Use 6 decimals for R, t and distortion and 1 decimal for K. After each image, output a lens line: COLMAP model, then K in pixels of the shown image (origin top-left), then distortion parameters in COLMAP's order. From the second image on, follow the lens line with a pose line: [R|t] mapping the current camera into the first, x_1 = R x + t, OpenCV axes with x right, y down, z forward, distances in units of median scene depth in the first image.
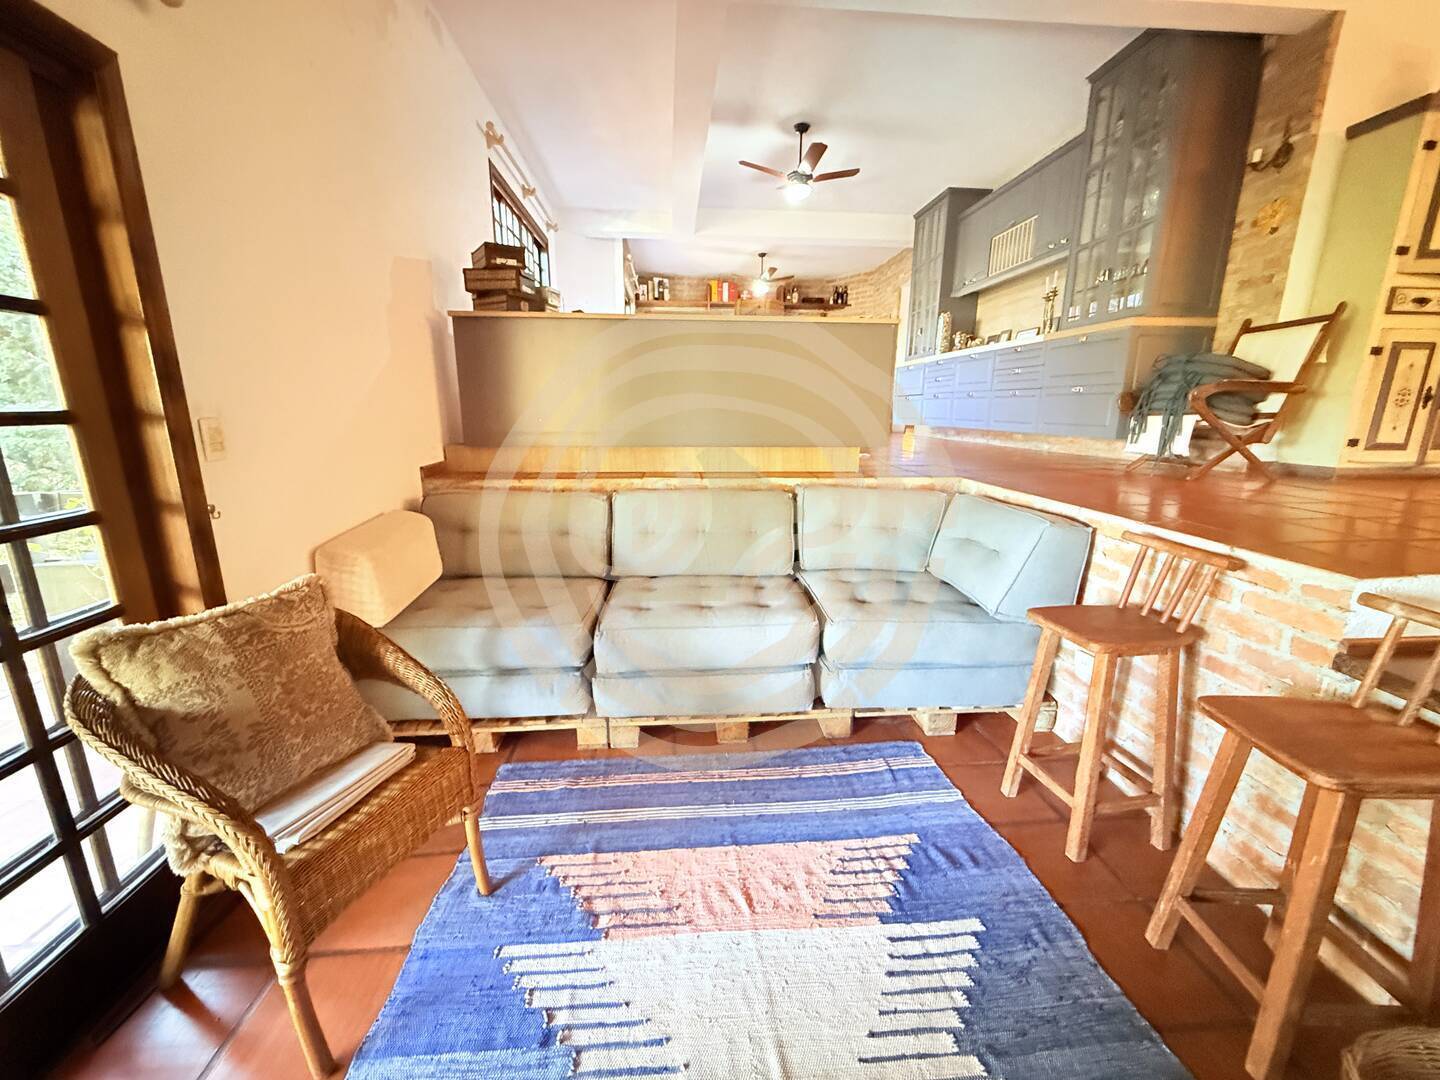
lens RADIAL K [[573.5, 0, 714.8], [0, 573.5, 543.1], [0, 0, 1]] dist [-0.000985, 0.000327]
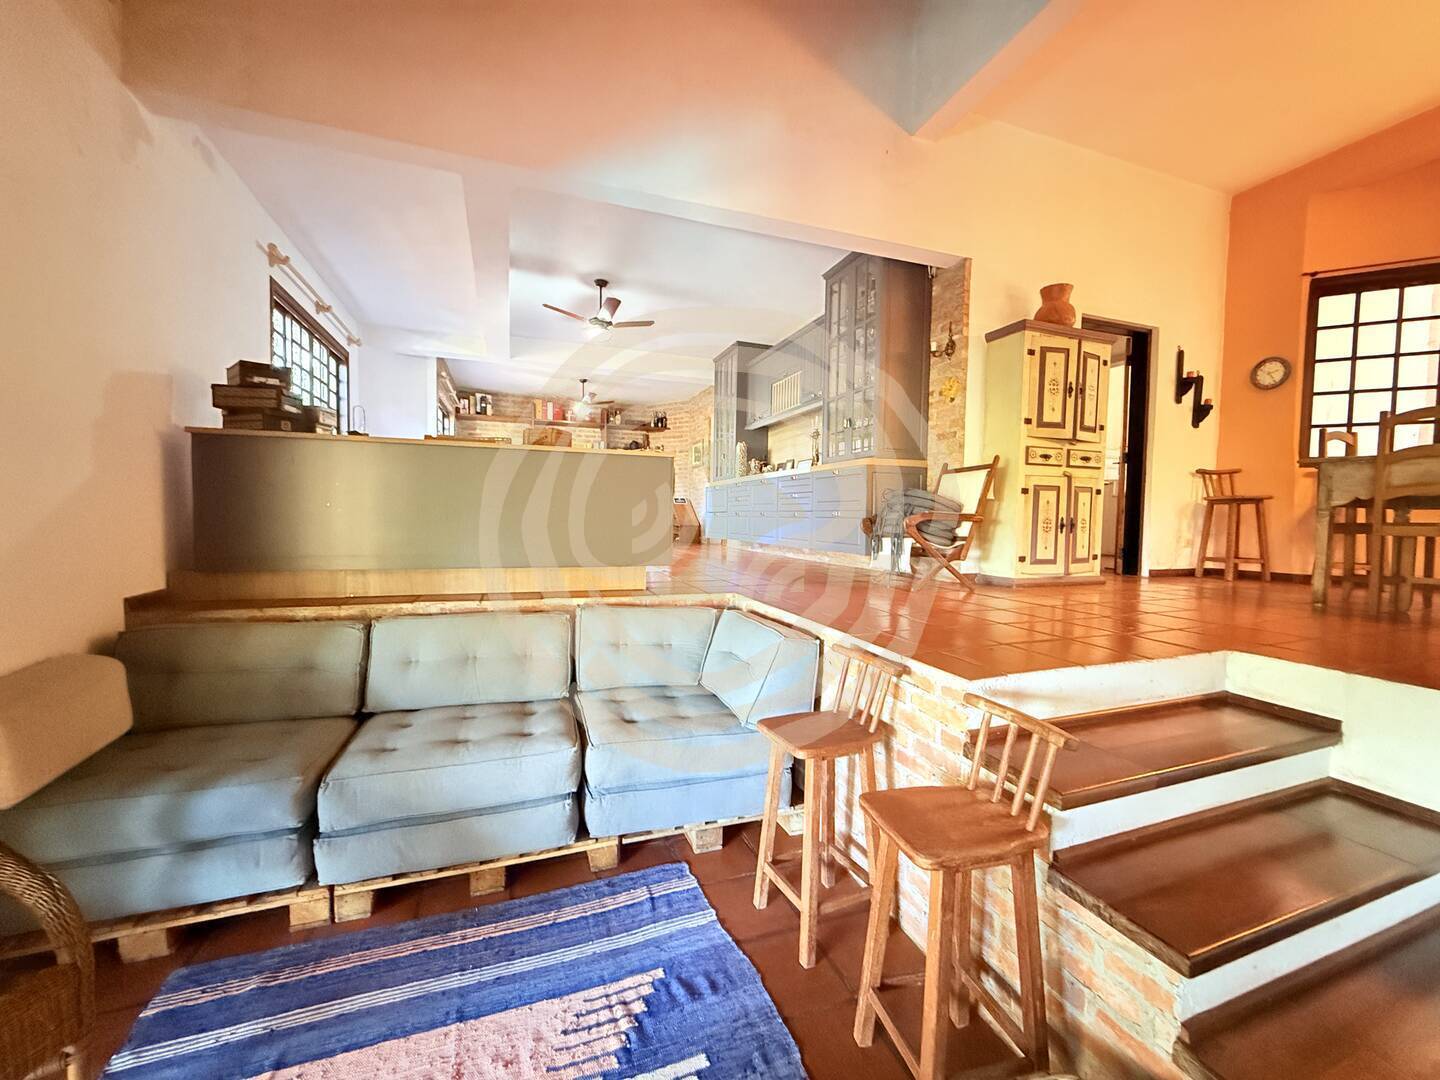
lens RADIAL K [[573.5, 0, 721.6], [0, 573.5, 541.9], [0, 0, 1]] dist [-0.000985, 0.000327]
pose [[0.965119, -0.002701, 0.261798, 0.129327], [0.050094, 0.983377, -0.174526, -0.022660], [-0.256975, 0.181553, 0.949211, -0.060636]]
